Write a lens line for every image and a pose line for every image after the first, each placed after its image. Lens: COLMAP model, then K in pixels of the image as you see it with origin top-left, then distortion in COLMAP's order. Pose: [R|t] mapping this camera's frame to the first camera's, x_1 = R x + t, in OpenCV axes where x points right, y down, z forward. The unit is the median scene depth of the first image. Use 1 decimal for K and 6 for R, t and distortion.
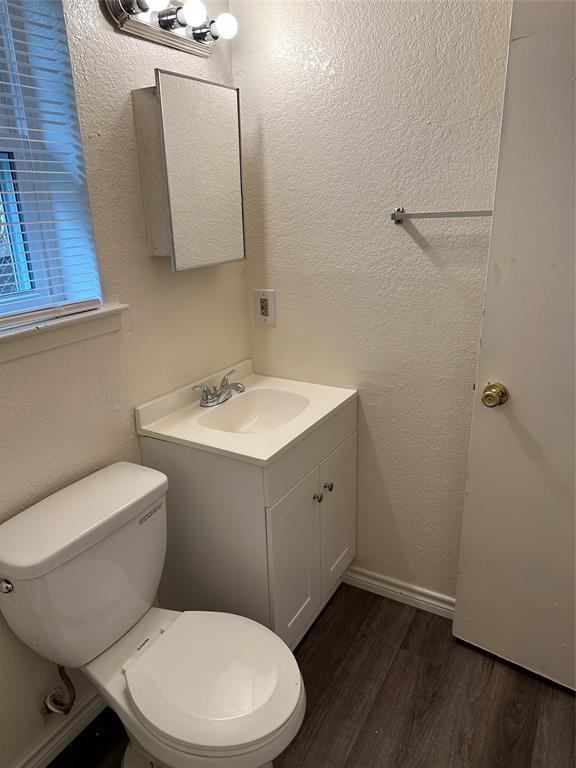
lens RADIAL K [[541.1, 0, 290.1], [0, 541.1, 380.4], [0, 0, 1]] dist [0.082159, -0.063397]
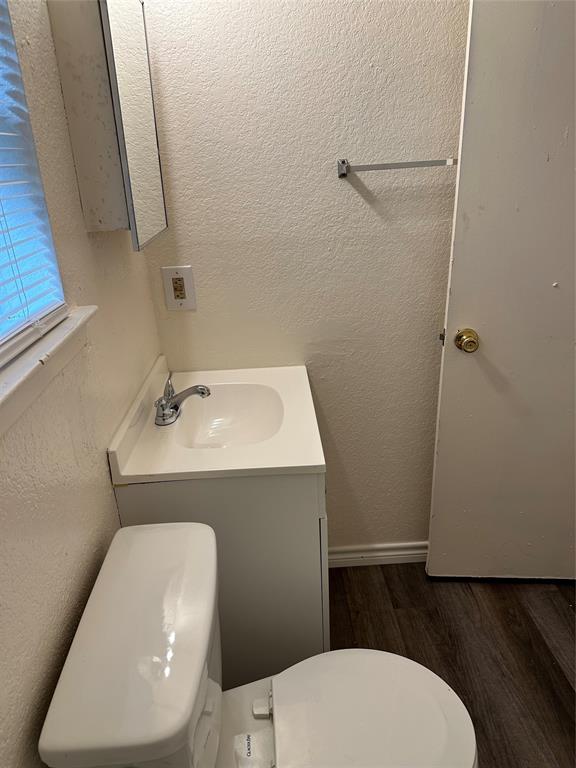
lens RADIAL K [[542.0, 0, 288.0], [0, 542.0, 372.4], [0, 0, 1]] dist [0.079397, -0.070081]
pose [[0.837824, -0.207994, 0.504767, -0.418945], [0.186618, 0.977998, 0.093241, -0.069468], [-0.513055, 0.016079, 0.858205, 0.263486]]
